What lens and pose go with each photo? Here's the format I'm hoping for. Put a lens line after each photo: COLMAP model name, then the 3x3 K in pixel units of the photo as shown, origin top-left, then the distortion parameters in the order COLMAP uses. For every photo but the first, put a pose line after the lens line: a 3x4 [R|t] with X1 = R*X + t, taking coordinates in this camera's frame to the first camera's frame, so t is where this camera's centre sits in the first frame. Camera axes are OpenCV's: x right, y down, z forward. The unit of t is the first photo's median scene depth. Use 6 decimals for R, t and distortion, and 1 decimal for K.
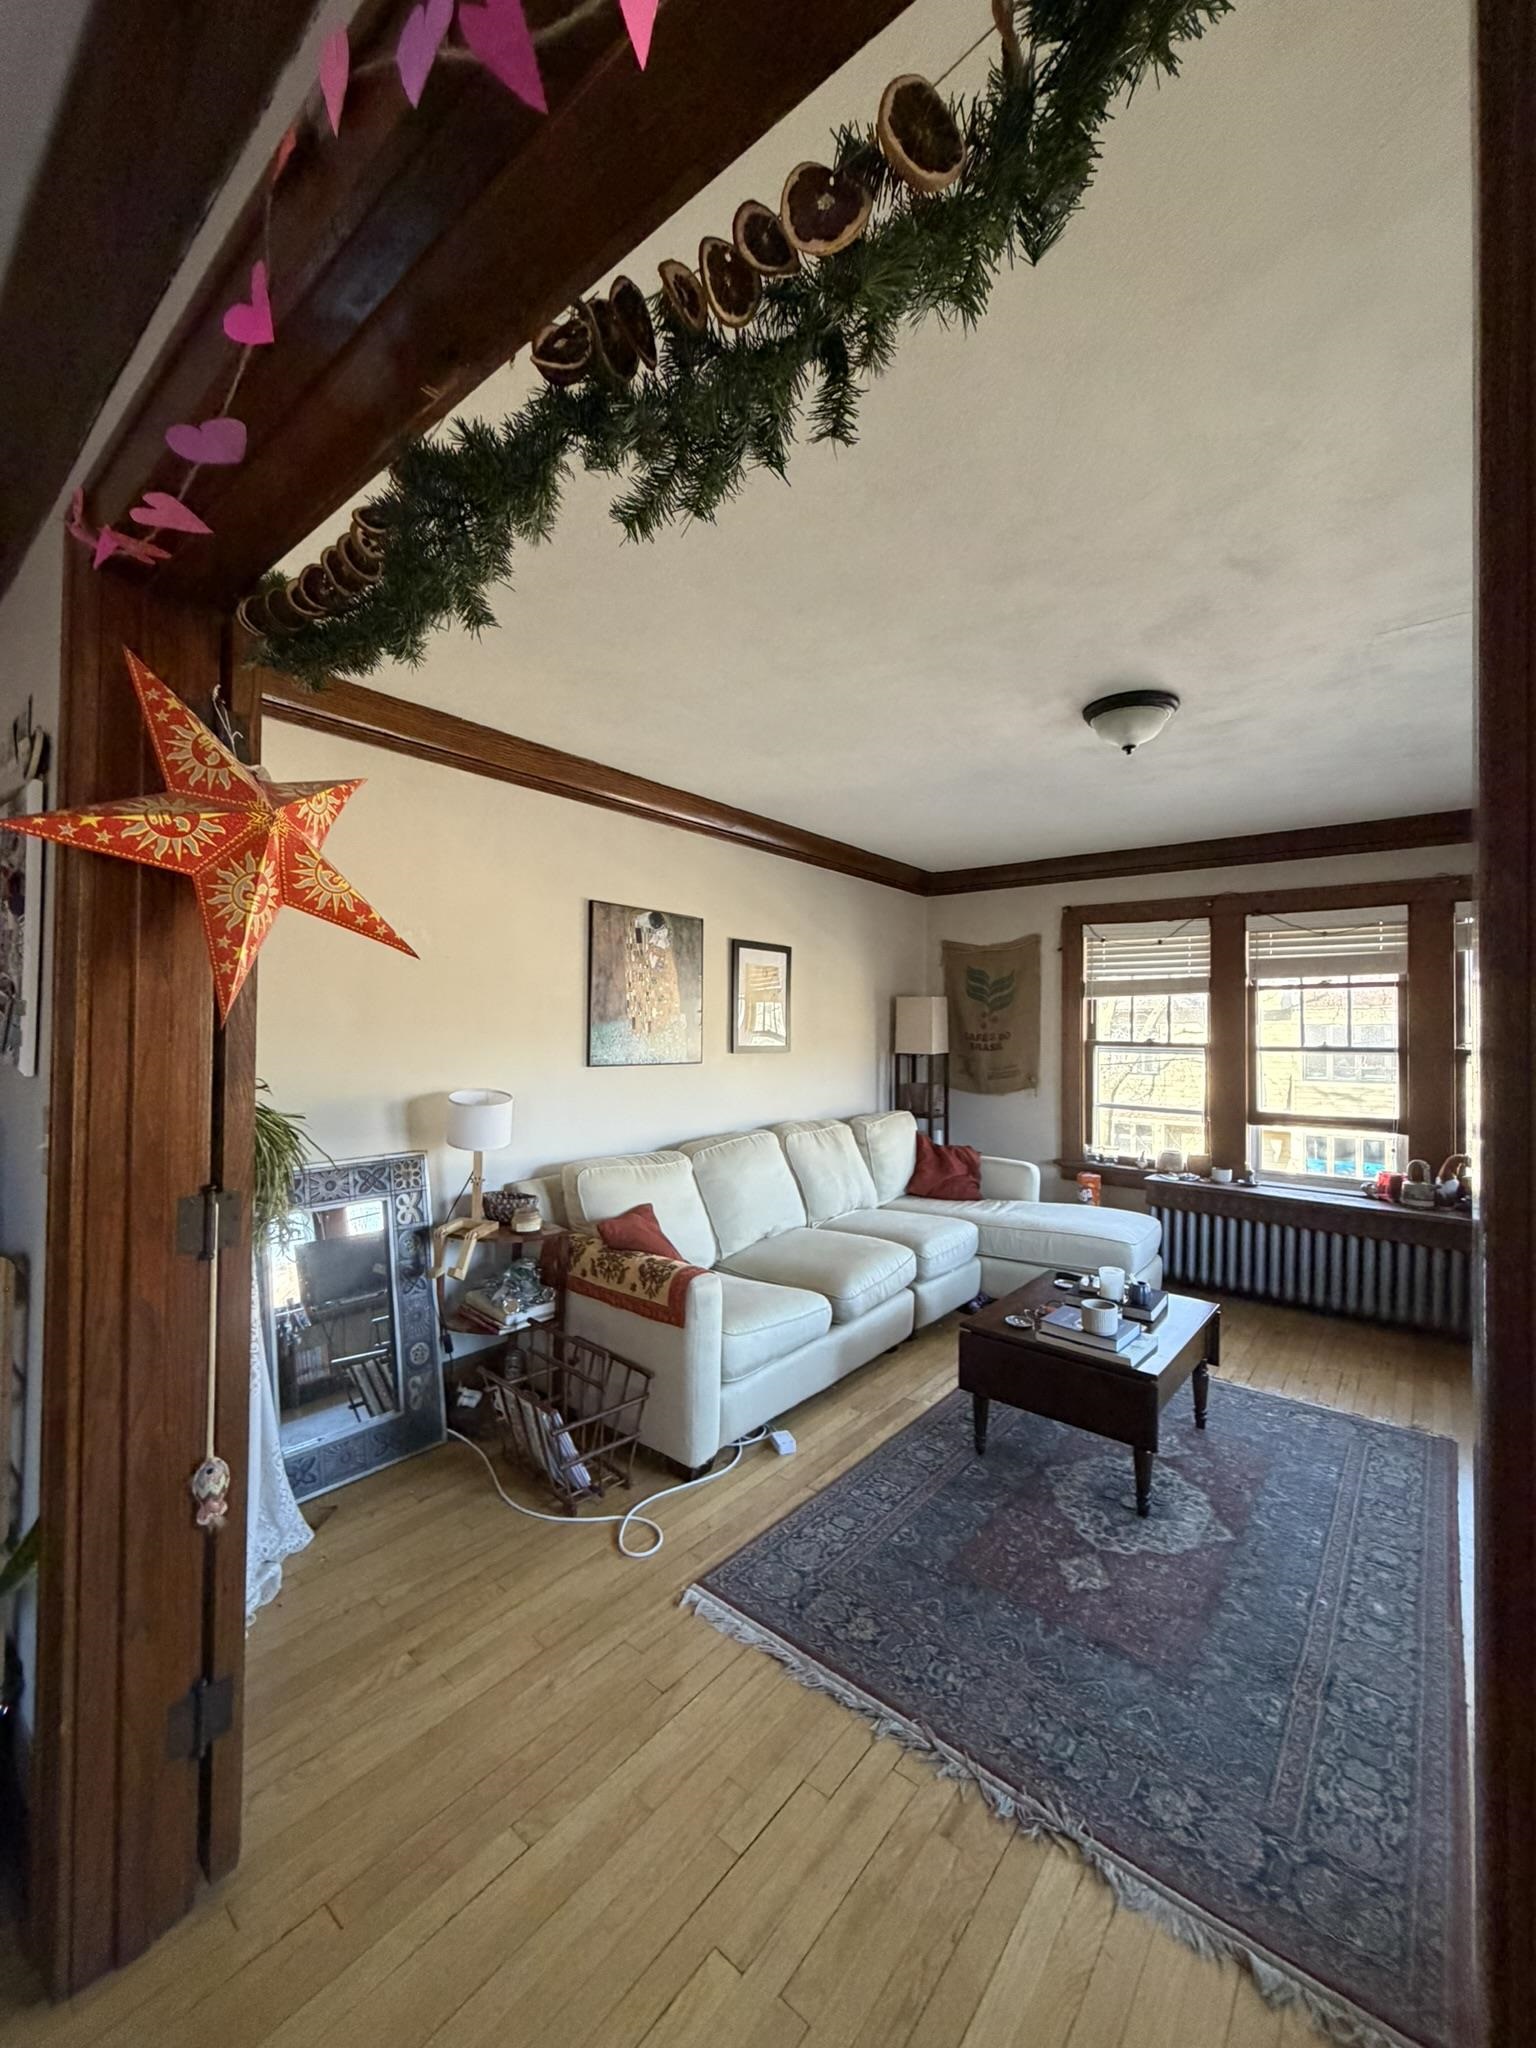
lens RADIAL K [[809.6, 0, 765.4], [0, 809.6, 1024.3], [0, 0, 1]] dist [-0.003761, -0.000189]
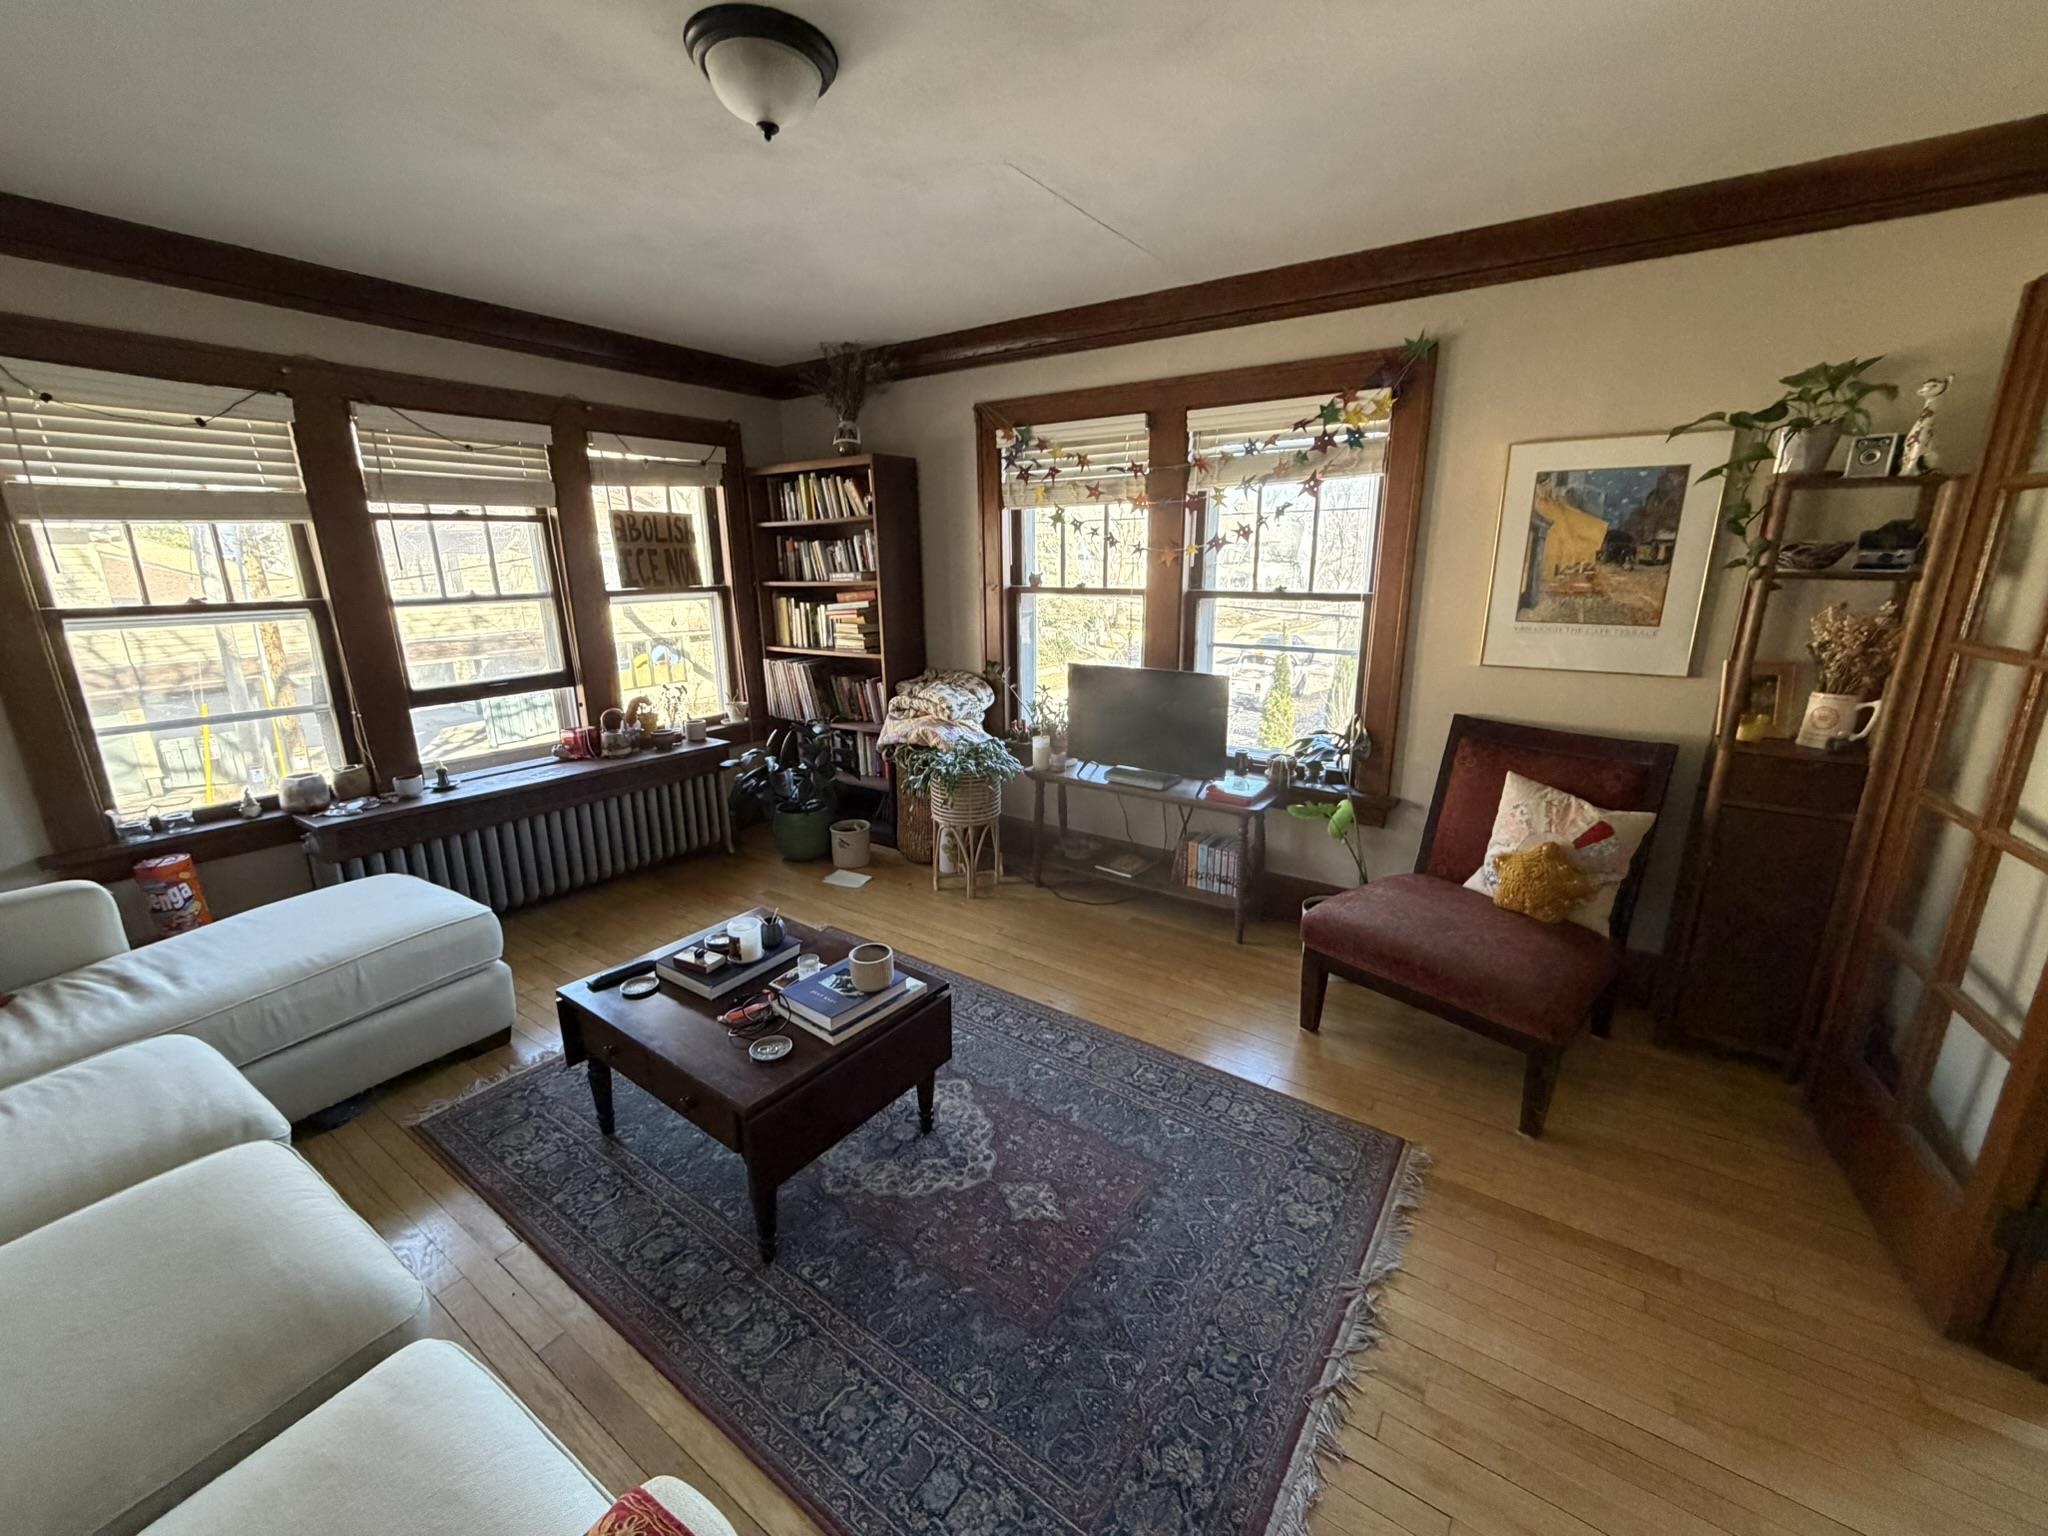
lens RADIAL K [[809.6, 0, 1020.4], [0, 809.6, 770.1], [0, 0, 1]] dist [-0.003761, -0.000189]
pose [[-0.082360, -0.264114, 0.960969, -0.172576], [-0.000001, 0.964244, 0.265015, -0.018238], [-0.996603, 0.021826, -0.079415, 0.515023]]
